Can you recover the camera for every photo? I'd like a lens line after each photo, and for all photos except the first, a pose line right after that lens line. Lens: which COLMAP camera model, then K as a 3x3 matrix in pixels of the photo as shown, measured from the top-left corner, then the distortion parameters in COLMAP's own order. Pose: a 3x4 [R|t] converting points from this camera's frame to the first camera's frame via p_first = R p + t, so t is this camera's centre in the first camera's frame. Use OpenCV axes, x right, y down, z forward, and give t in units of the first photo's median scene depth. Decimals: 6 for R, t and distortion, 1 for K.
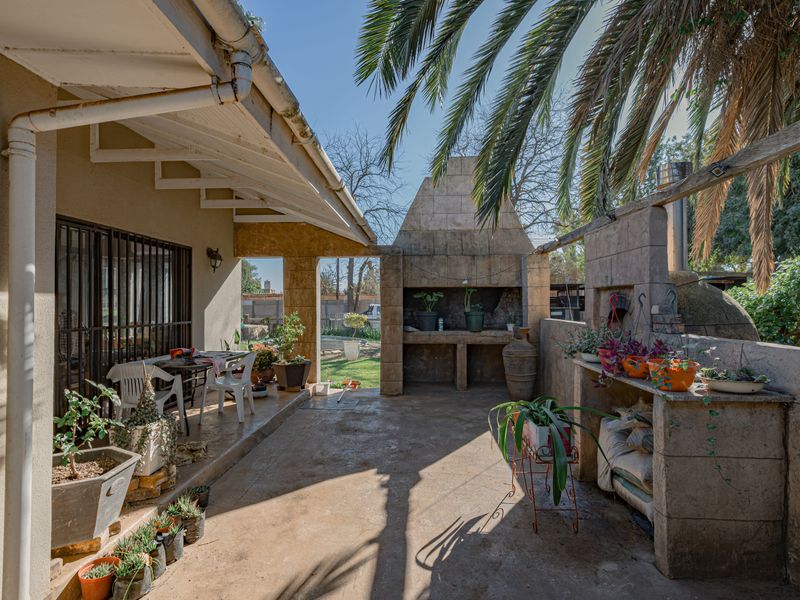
lens RADIAL K [[405.6, 0, 400.0], [0, 405.6, 300.0], [0, 0, 1]] dist [0.001228, 0.000416]
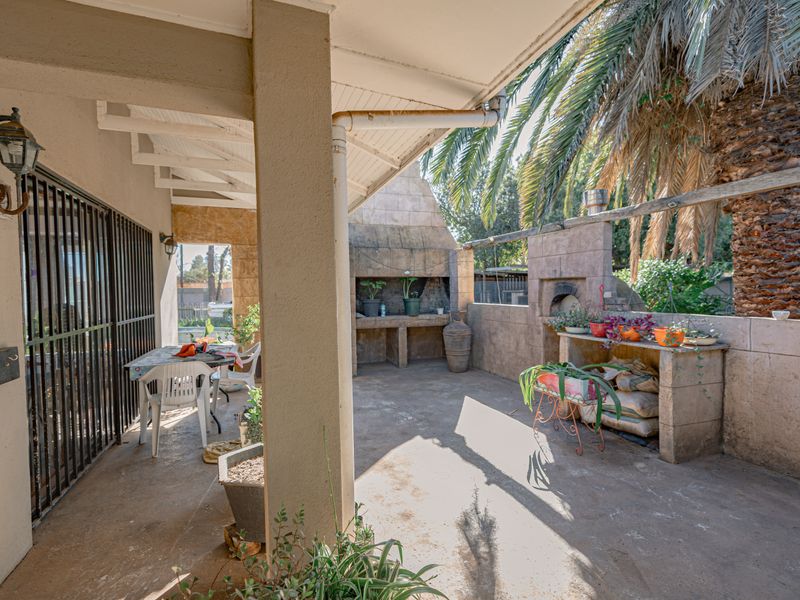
lens RADIAL K [[385.9, 0, 400.0], [0, 385.9, 300.0], [0, 0, 1]] dist [-0.001514, -0.000138]
pose [[0.928423, -0.017372, 0.371119, -0.293529], [0.005422, 0.999433, 0.033219, -0.003758], [-0.371486, -0.028829, 0.927991, 0.006223]]
